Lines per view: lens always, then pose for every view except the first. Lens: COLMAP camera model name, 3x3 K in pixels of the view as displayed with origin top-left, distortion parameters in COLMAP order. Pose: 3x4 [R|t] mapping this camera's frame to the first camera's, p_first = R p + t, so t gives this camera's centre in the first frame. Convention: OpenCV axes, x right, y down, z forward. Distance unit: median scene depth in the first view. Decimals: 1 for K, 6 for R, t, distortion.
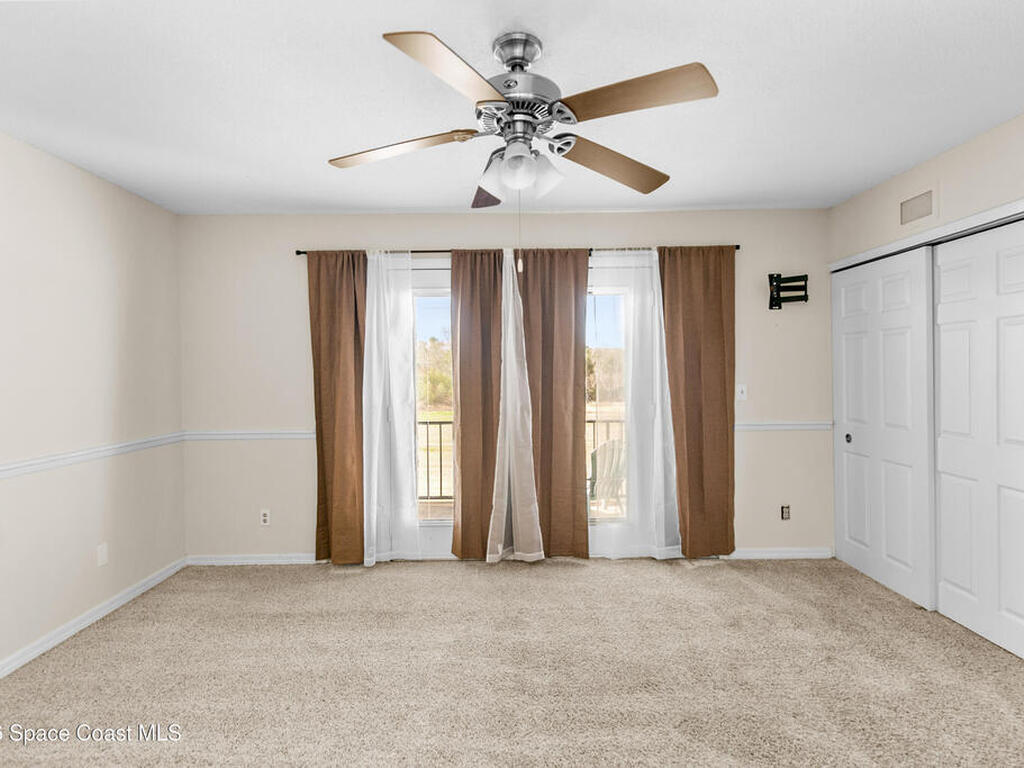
lens RADIAL K [[524.7, 0, 506.5], [0, 524.7, 379.8], [0, 0, 1]] dist [0.004233, -0.000751]
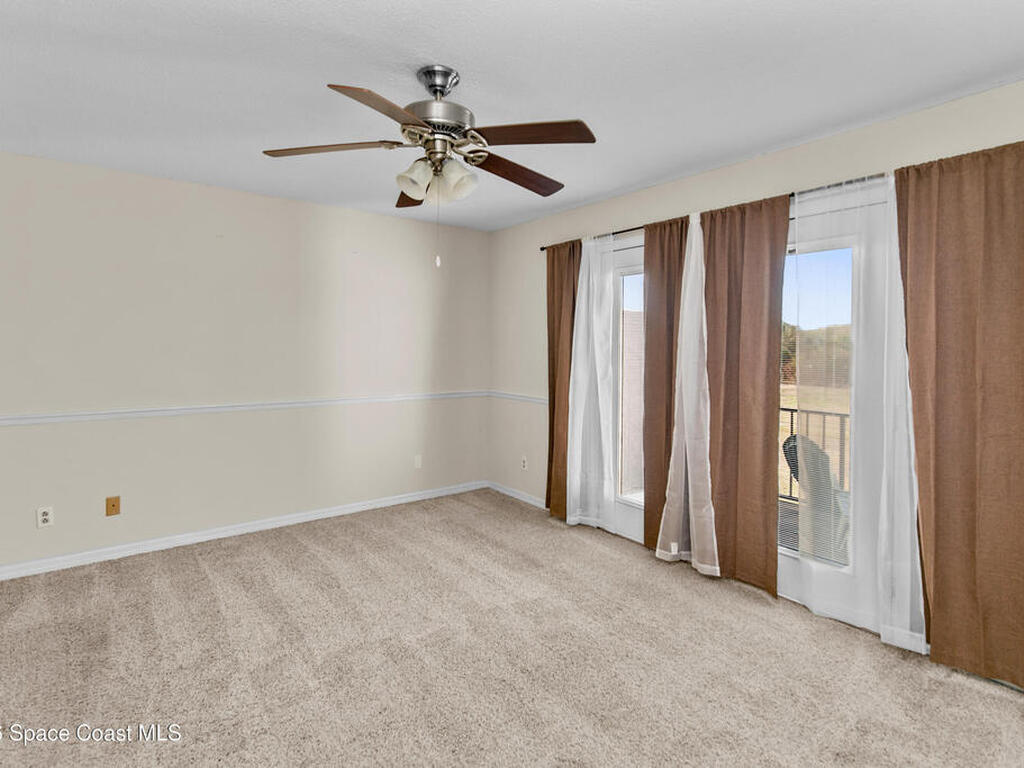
lens RADIAL K [[532.4, 0, 508.6], [0, 532.4, 345.4], [0, 0, 1]] dist [0.001878, -0.000303]
pose [[0.597490, 0.017121, -0.801694, 0.542201], [-0.028413, 0.999596, 0.000171, -0.017810], [0.801373, 0.022676, 0.597735, 0.213052]]
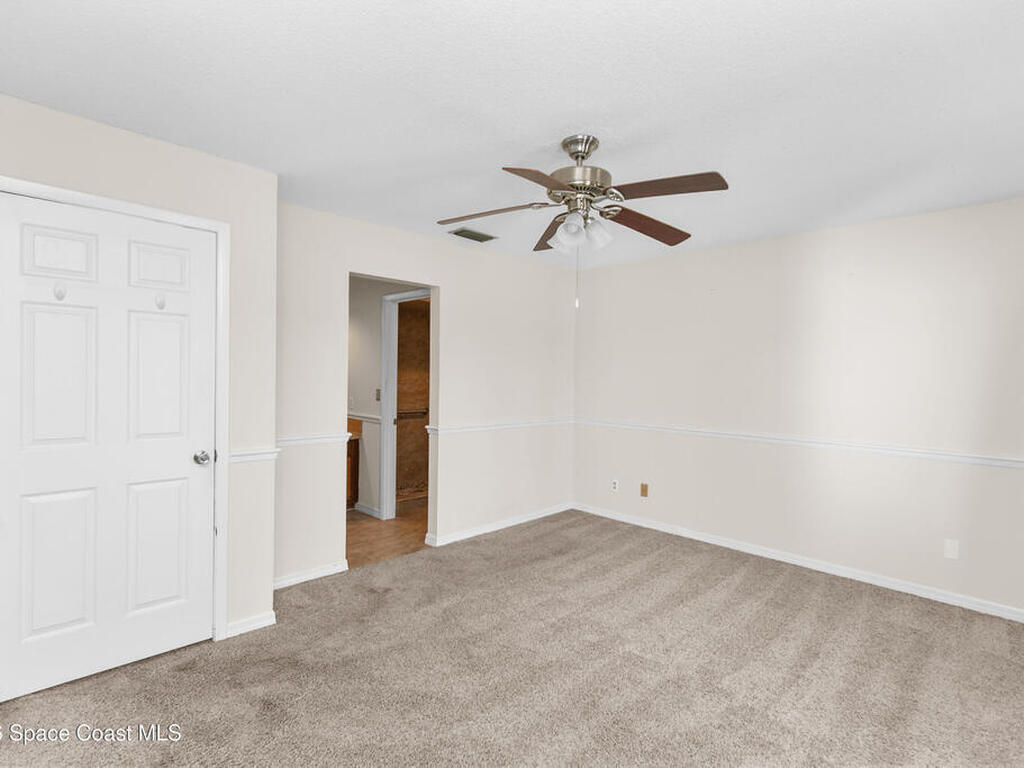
lens RADIAL K [[524.7, 0, 506.5], [0, 524.7, 379.8], [0, 0, 1]] dist [0.004233, -0.000751]
pose [[-0.723252, 0.005359, -0.690563, 0.551362], [-0.023470, 0.999201, 0.032336, -0.030374], [0.690185, 0.039594, -0.722549, 0.935834]]
